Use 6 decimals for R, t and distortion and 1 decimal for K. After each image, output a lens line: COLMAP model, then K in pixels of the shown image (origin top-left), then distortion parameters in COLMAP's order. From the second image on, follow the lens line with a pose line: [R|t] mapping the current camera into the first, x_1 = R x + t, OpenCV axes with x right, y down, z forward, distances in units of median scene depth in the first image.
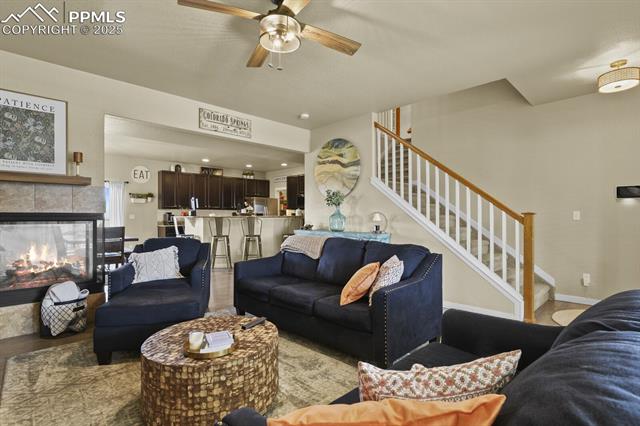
lens RADIAL K [[315.0, 0, 320.0], [0, 315.0, 213.0], [0, 0, 1]] dist [0.046776, -0.000054]
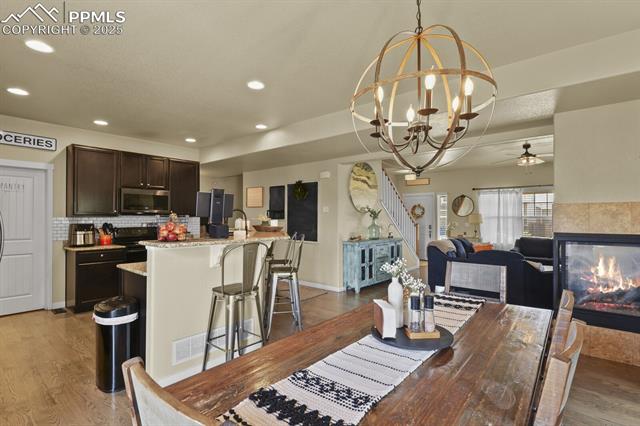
lens RADIAL K [[312.5, 0, 320.0], [0, 312.5, 213.0], [0, 0, 1]] dist [-0.010145, -0.000356]
pose [[-0.090137, 0.017673, 0.995773, -1.065438], [-0.006175, 0.999813, -0.018303, -0.019652], [-0.995910, -0.007799, -0.090011, 1.222499]]
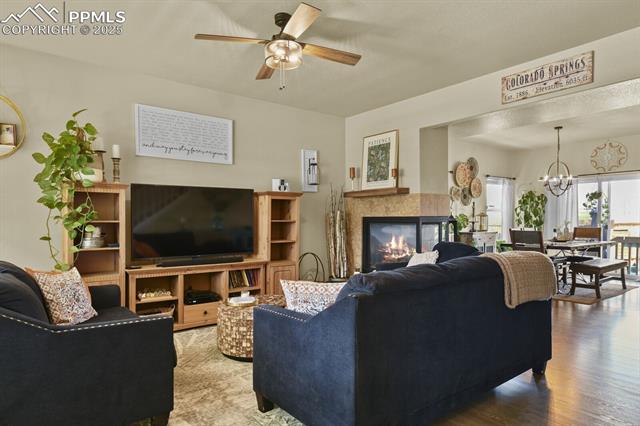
lens RADIAL K [[390.9, 0, 329.9], [0, 390.9, 221.8], [0, 0, 1]] dist [0.050155, -0.000019]
pose [[-0.097741, 0.010892, -0.995152, 0.496965], [0.011449, 0.999886, 0.009820, 0.005473], [0.995146, -0.010433, -0.097854, 0.528654]]
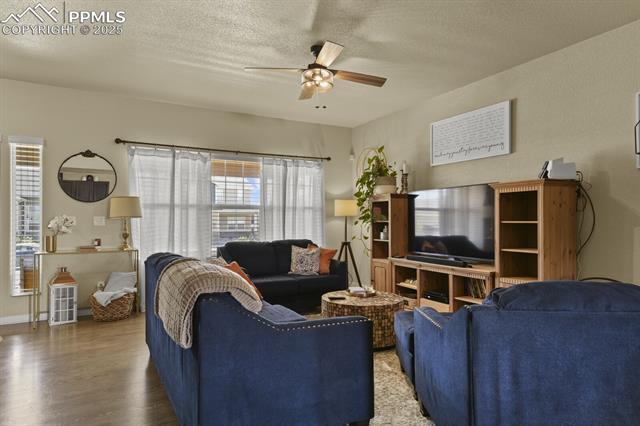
lens RADIAL K [[392.4, 0, 320.0], [0, 392.4, 213.0], [0, 0, 1]] dist [0.001772, 0.000066]
pose [[-0.963518, 0.009488, 0.267476, -0.238421], [0.001808, 0.999579, -0.028942, 0.014267], [-0.267638, -0.027403, -0.963130, 1.035578]]
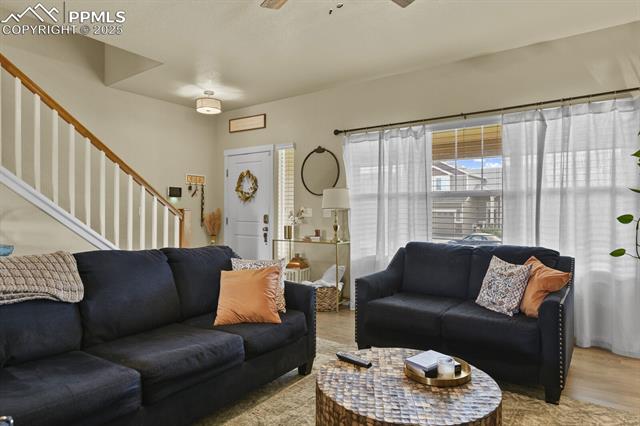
lens RADIAL K [[392.4, 0, 320.0], [0, 392.4, 213.0], [0, 0, 1]] dist [0.001772, 0.000066]
pose [[-0.165786, 0.002975, 0.986157, -0.421342], [-0.011371, 0.999923, -0.004928, 0.009874], [-0.986096, -0.012031, -0.165739, 0.485492]]
